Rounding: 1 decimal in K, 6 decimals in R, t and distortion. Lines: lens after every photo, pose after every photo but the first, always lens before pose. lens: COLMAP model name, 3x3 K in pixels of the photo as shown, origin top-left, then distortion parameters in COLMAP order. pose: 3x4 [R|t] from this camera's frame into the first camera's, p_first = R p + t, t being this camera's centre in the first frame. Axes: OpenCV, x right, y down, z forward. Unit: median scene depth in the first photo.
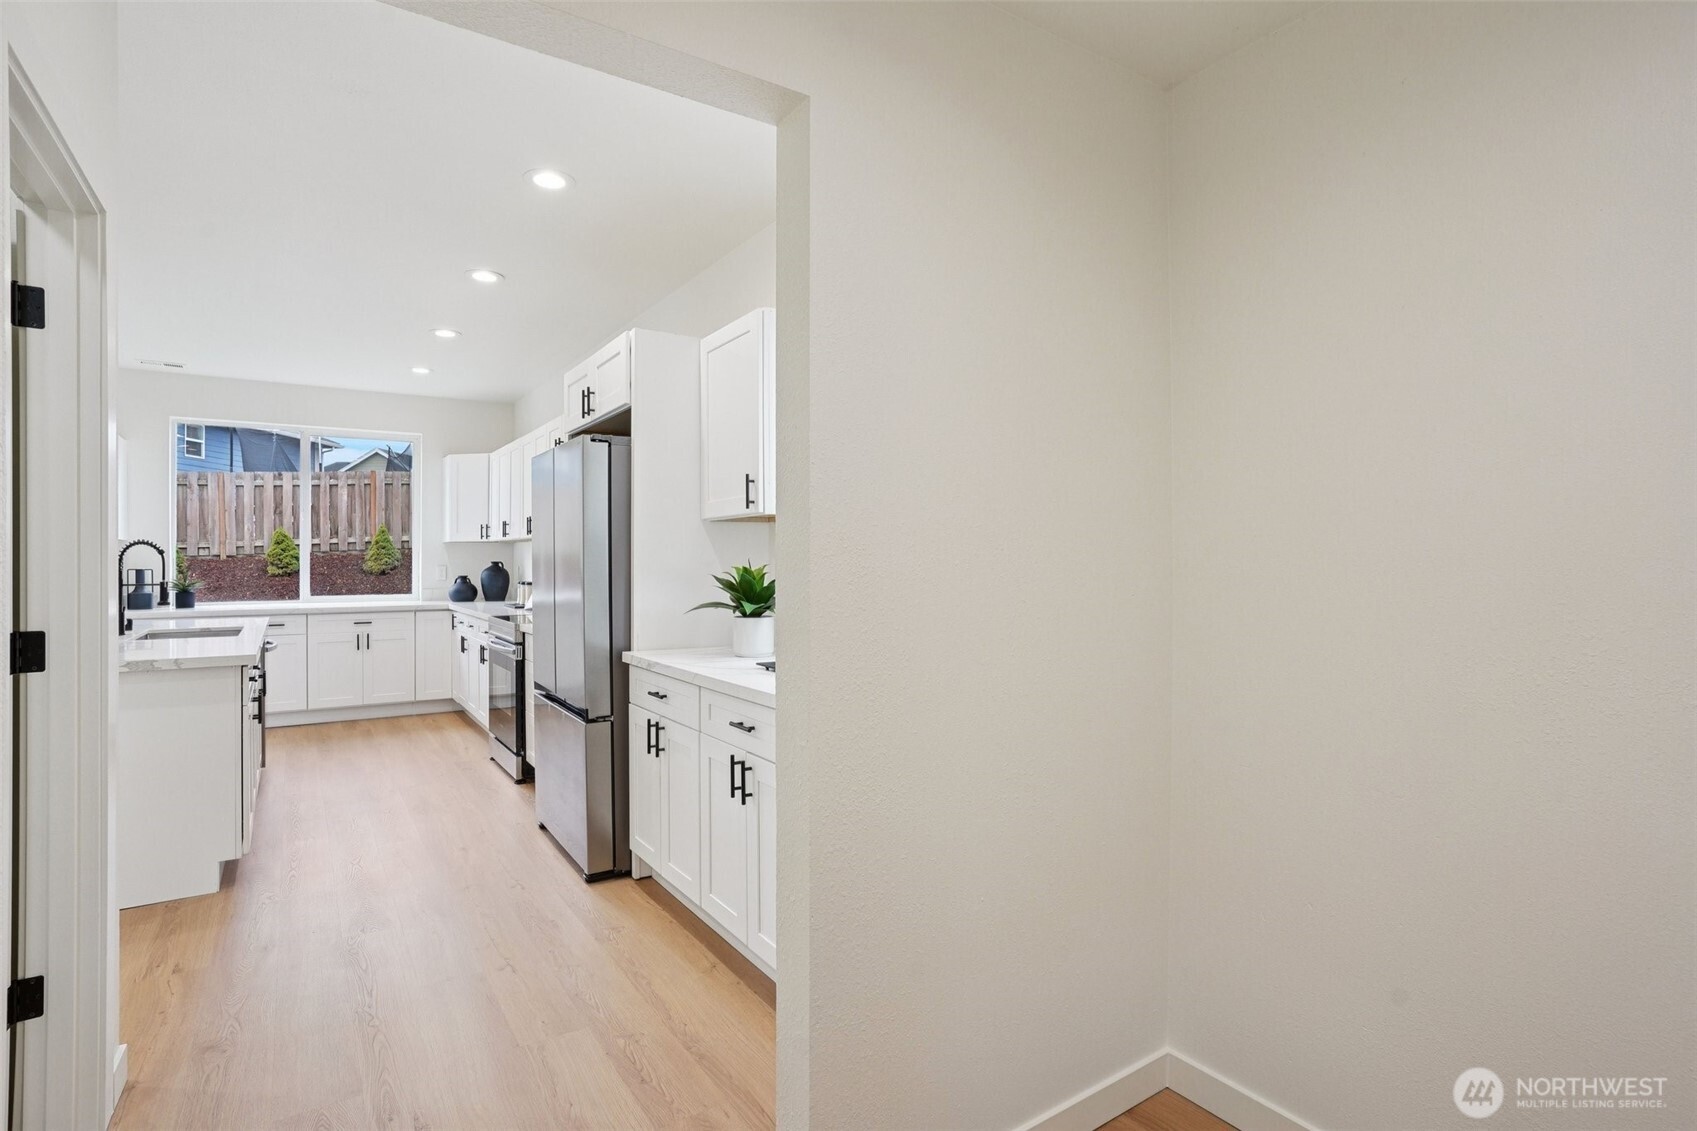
lens RADIAL K [[840.4, 0, 848.9], [0, 840.4, 562.6], [0, 0, 1]] dist [-0.044331, 0.029525]
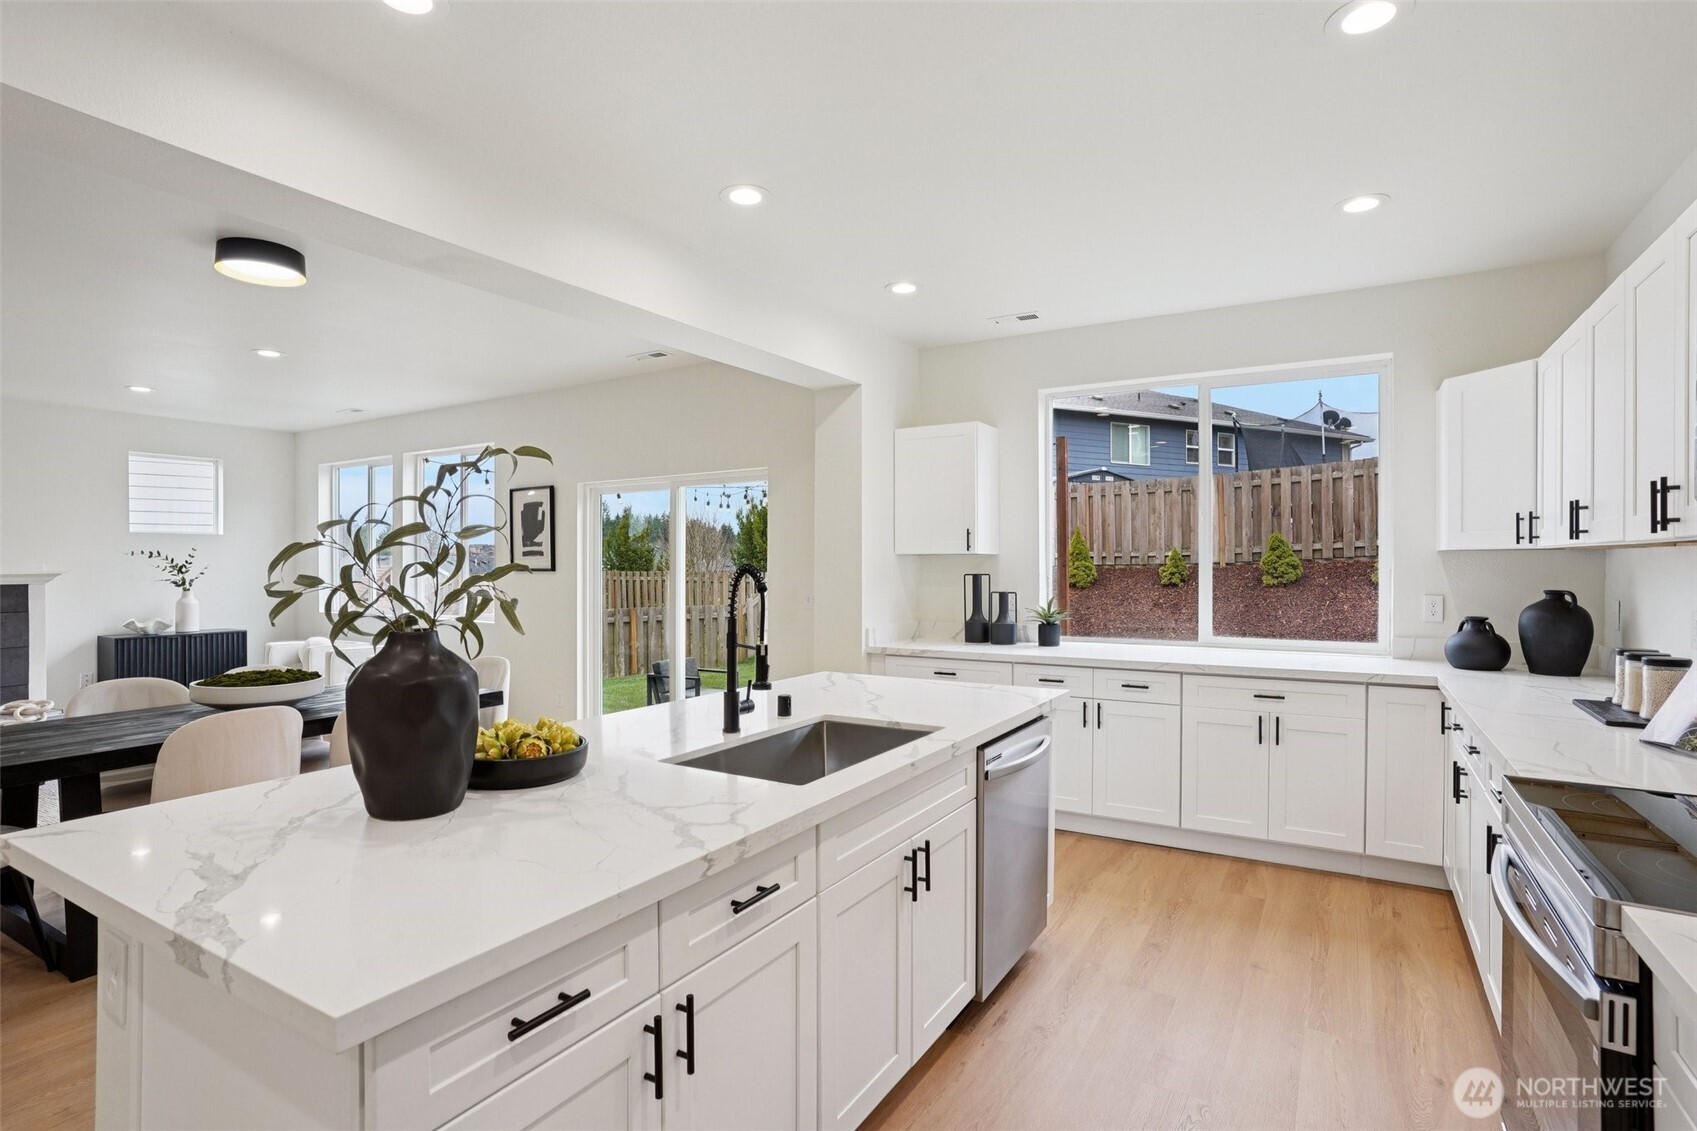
lens RADIAL K [[840.4, 0, 848.9], [0, 840.4, 562.6], [0, 0, 1]] dist [-0.044331, 0.029525]
pose [[0.428354, 0.001169, -0.903610, -0.176192], [-0.003317, 0.999994, -0.000279, -0.015758], [0.903605, 0.003117, 0.428356, 0.447801]]
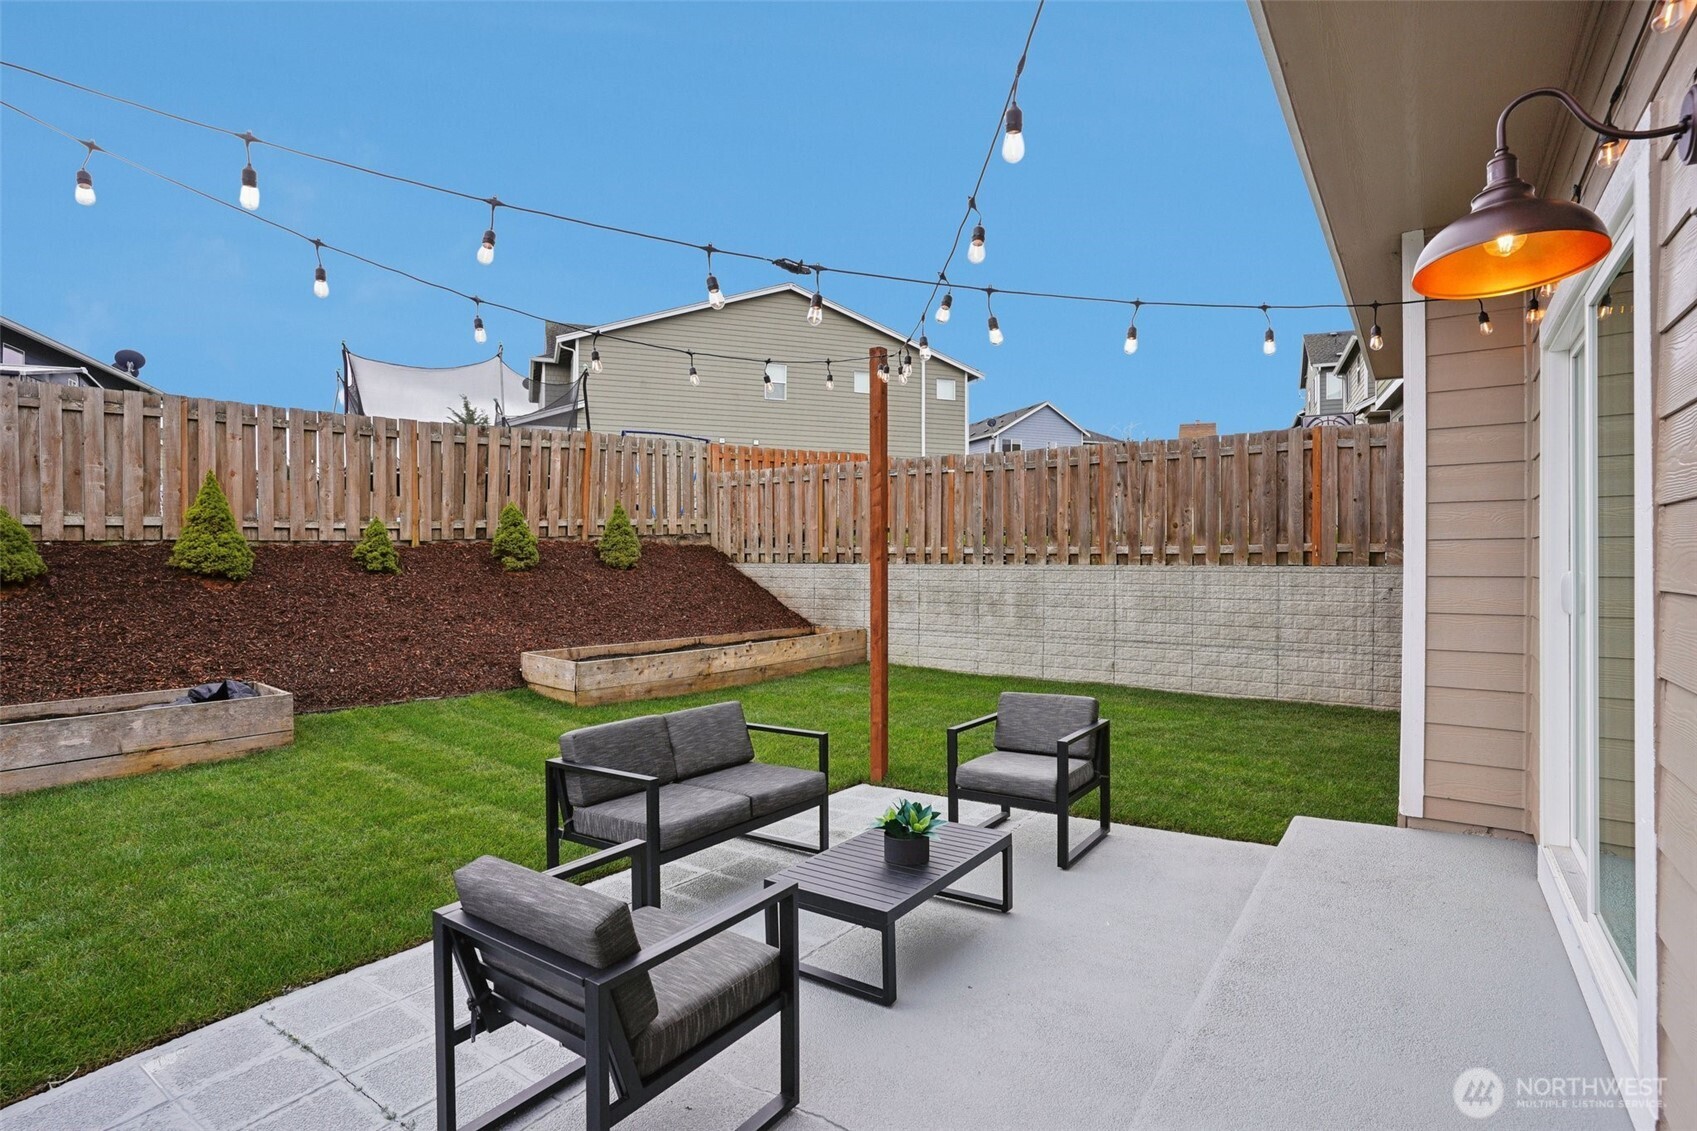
lens RADIAL K [[840.4, 0, 848.9], [0, 840.4, 562.6], [0, 0, 1]] dist [-0.044331, 0.029525]
pose [[0.930890, 0.001264, 0.365296, -1.418116], [-0.000790, 0.999999, -0.001449, 0.020833], [-0.365298, 0.001060, 0.930890, 0.463245]]
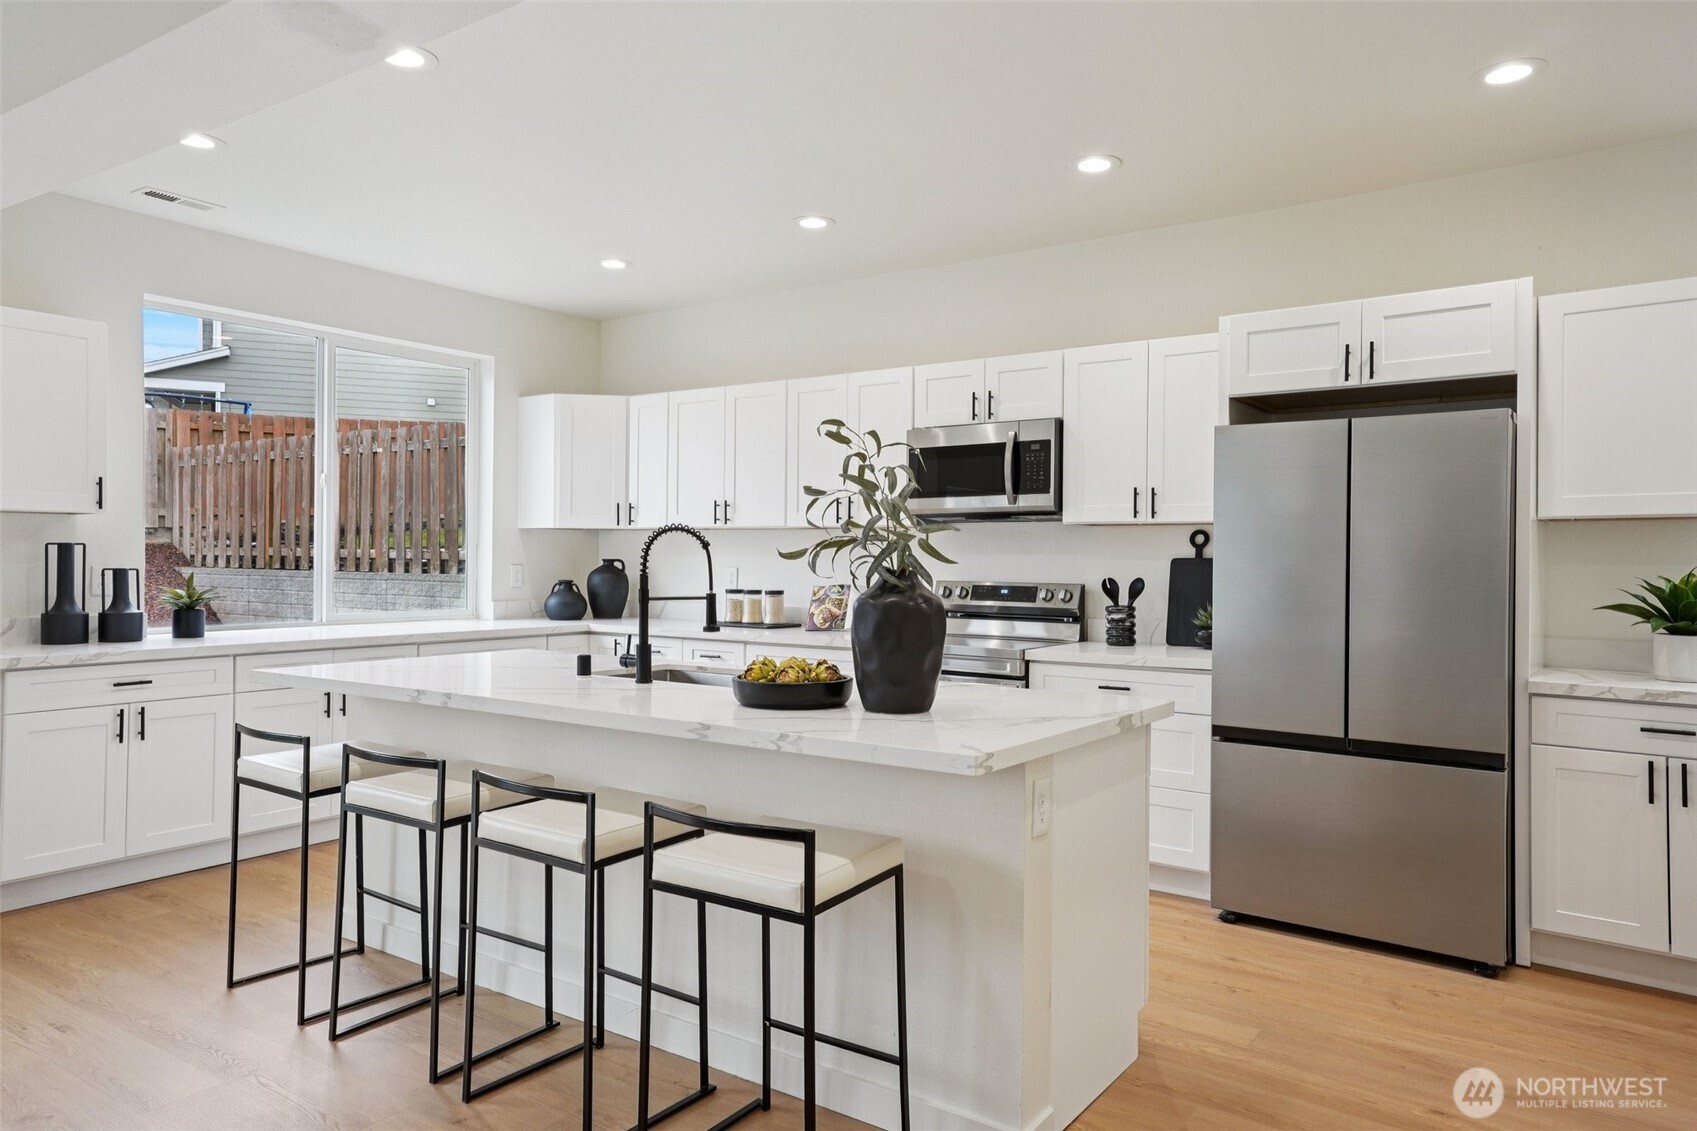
lens RADIAL K [[1124.9, 0, 848.5], [0, 1124.9, 565.5], [0, 0, 1]] dist [0.001265, 0.000083]
pose [[0.936386, 0.007766, 0.350885, -0.567612], [-0.009464, 0.999950, 0.003125, -0.000632], [-0.350844, -0.006247, 0.936413, 0.100727]]
